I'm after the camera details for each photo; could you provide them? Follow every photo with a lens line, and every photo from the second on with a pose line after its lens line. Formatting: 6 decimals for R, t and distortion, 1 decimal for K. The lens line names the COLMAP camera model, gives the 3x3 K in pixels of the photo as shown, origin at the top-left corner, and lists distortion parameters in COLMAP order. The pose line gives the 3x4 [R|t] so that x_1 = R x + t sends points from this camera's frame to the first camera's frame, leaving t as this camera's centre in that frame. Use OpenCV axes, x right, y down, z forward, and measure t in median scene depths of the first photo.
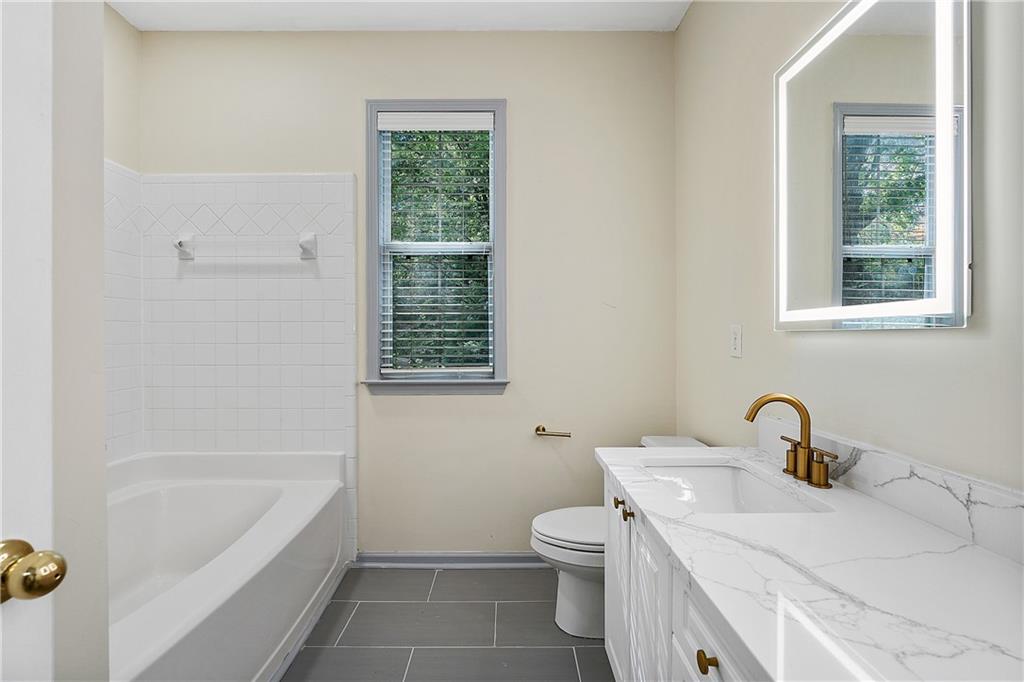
lens RADIAL K [[464.1, 0, 495.0], [0, 464.1, 336.4], [0, 0, 1]] dist [-0.014502, 0.004963]
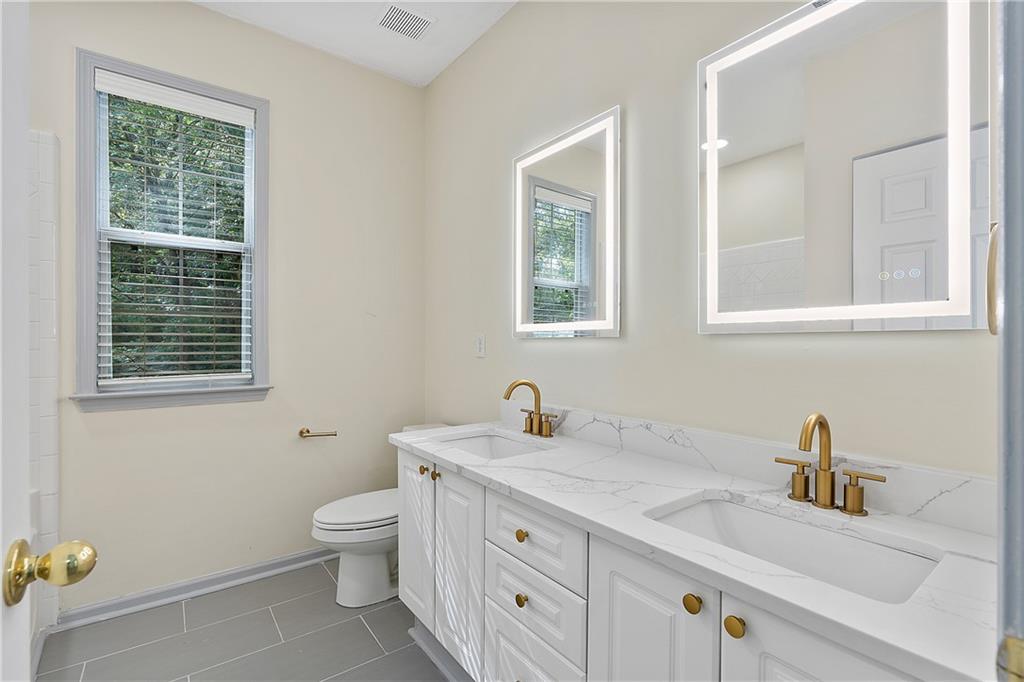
lens RADIAL K [[464.1, 0, 493.1], [0, 464.1, 340.6], [0, 0, 1]] dist [-0.014502, 0.004963]
pose [[0.817141, 0.004968, 0.576417, -0.198814], [-0.002871, 0.999986, -0.004548, 0.002505], [-0.576431, 0.002061, 0.817143, -0.104442]]
